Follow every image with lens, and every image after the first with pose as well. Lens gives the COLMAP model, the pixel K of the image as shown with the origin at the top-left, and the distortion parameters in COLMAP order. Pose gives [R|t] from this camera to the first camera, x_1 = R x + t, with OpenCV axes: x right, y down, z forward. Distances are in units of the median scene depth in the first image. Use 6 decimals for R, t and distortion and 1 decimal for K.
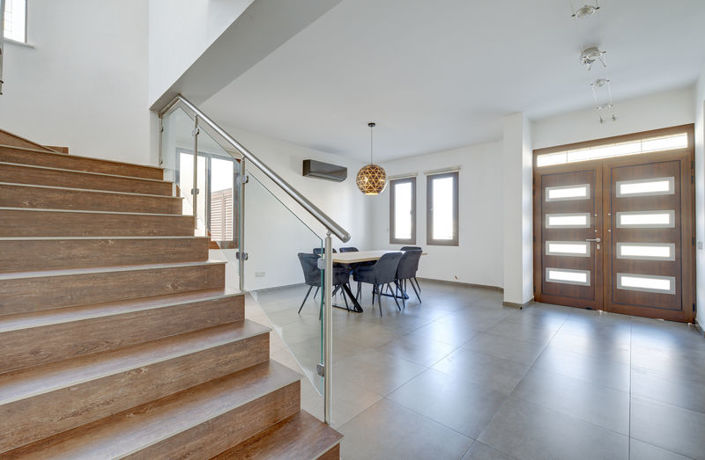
lens RADIAL K [[301.5, 0, 352.5], [0, 301.5, 230.0], [0, 0, 1]] dist [-0.002406, -0.000351]
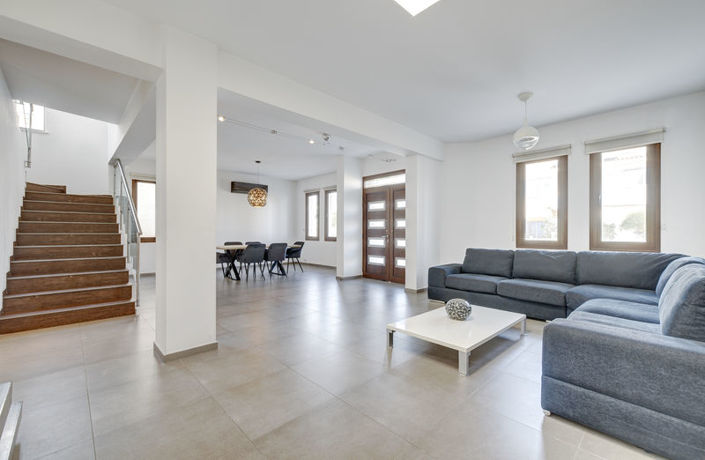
lens RADIAL K [[301.5, 0, 352.5], [0, 301.5, 230.0], [0, 0, 1]] dist [-0.002406, -0.000351]
pose [[0.998200, -0.000155, -0.059968, 0.676946], [0.000320, 0.999996, 0.002746, -0.004756], [0.059967, -0.002760, 0.998197, -0.542779]]
